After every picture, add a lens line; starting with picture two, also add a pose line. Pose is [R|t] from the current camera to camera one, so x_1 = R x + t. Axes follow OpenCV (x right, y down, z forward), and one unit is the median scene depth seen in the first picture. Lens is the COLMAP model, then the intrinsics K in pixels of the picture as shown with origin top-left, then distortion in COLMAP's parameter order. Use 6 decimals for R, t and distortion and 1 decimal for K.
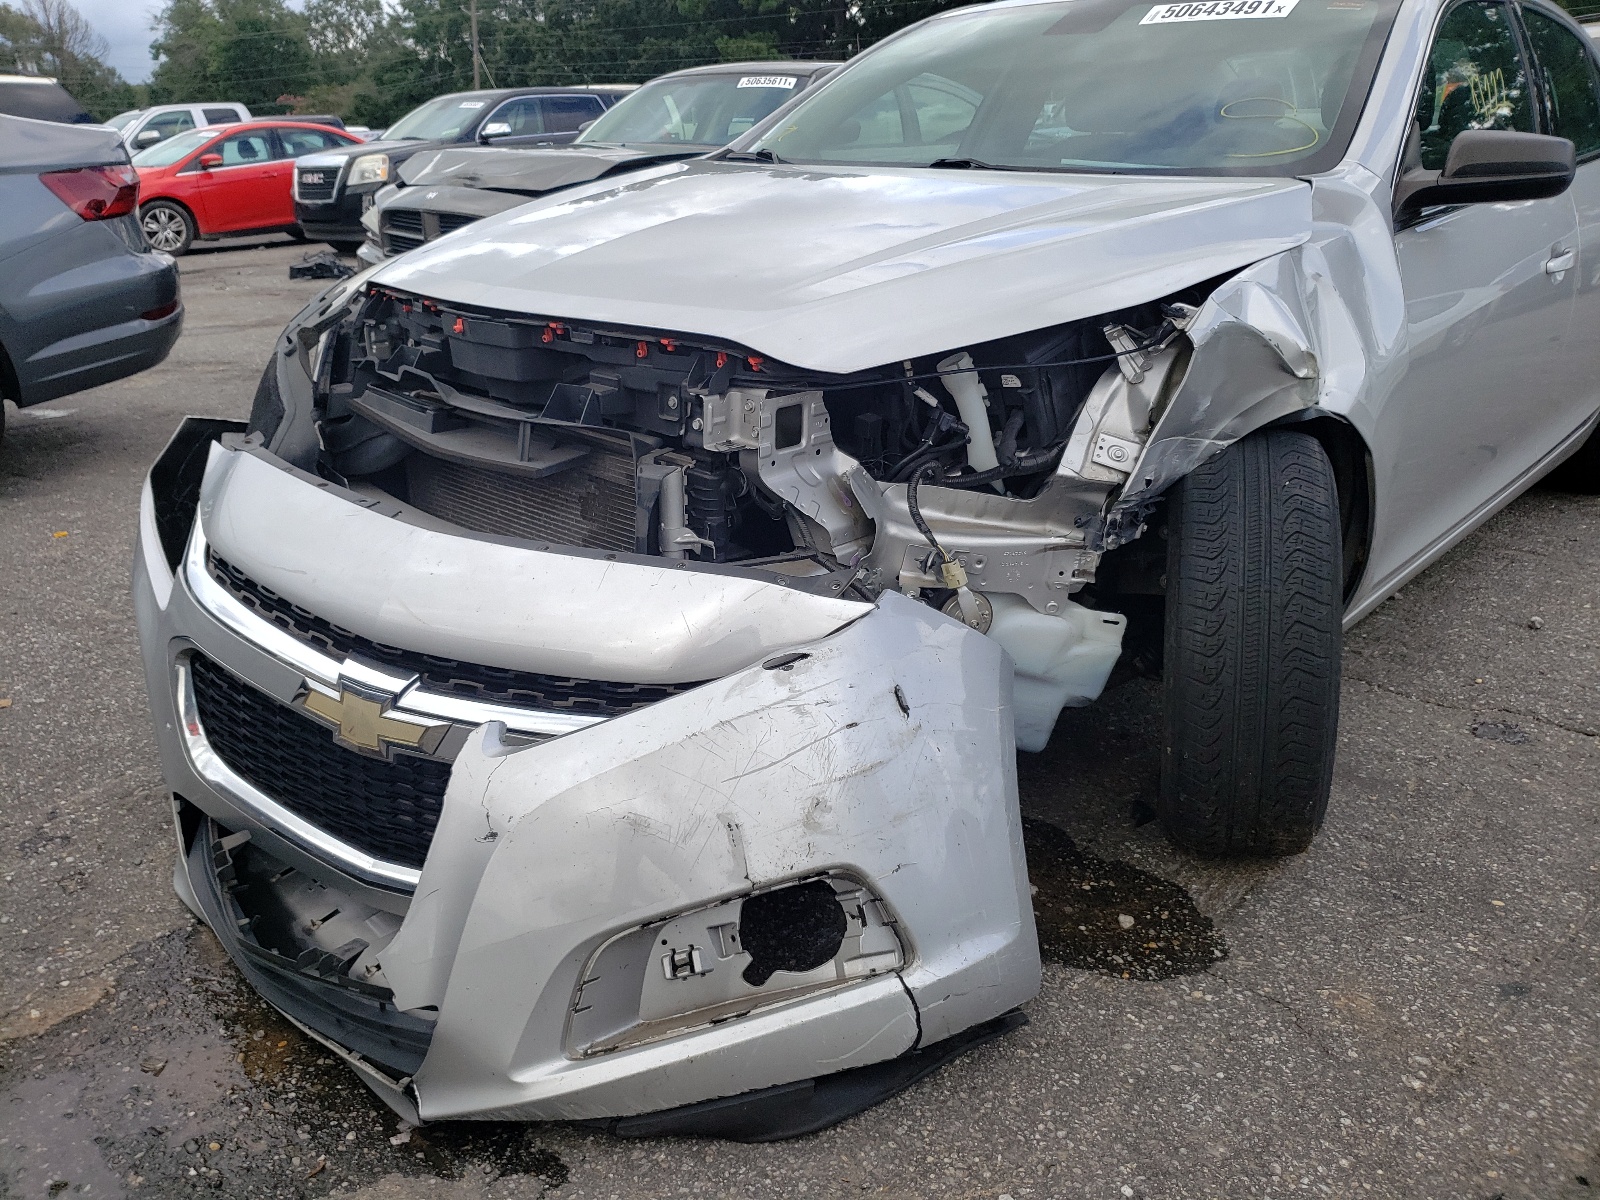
lens RADIAL K [[1459.2, 0, 799.2], [0, 1459.2, 561.0], [0, 0, 1]] dist [0.011560, 0.015654]
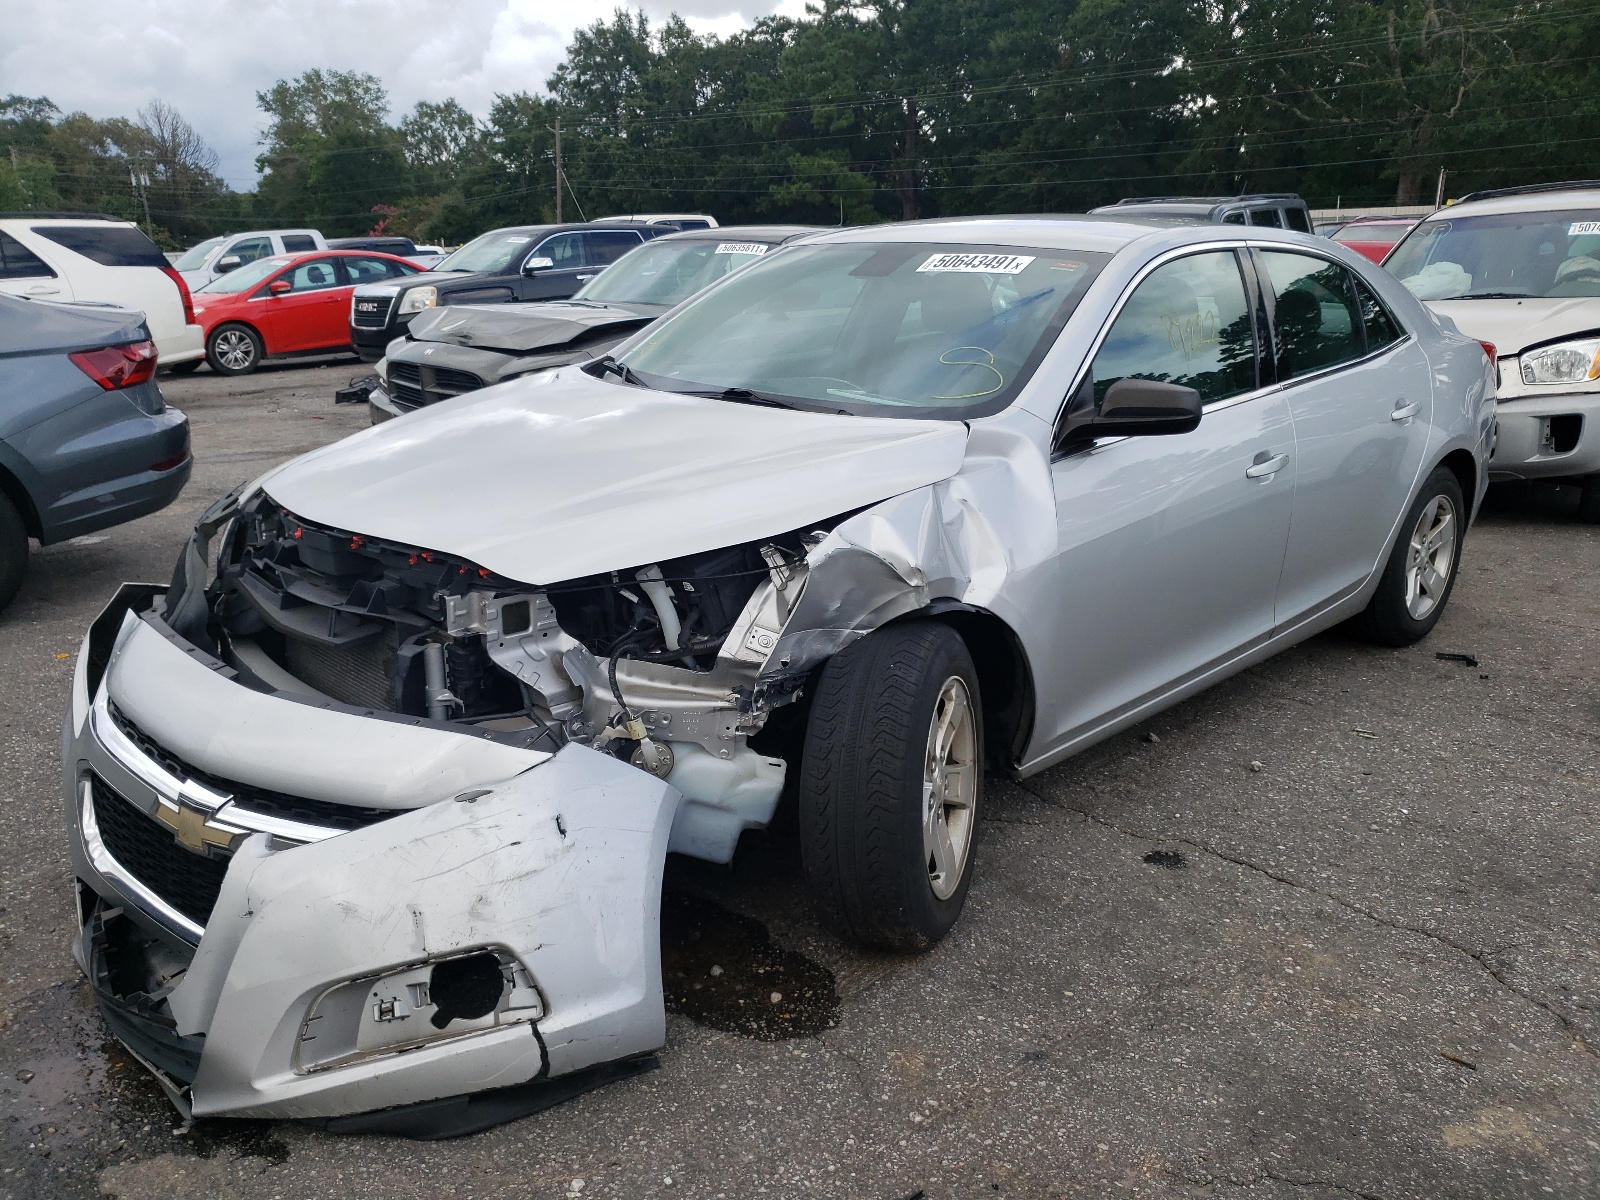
lens RADIAL K [[1459.2, 0, 799.2], [0, 1459.2, 561.0], [0, 0, 1]] dist [0.011560, 0.015654]
pose [[0.998543, 0.019515, -0.050317, 0.306329], [-0.022947, 0.997383, -0.068558, -0.054406], [0.048847, 0.069613, 0.996377, -0.331604]]
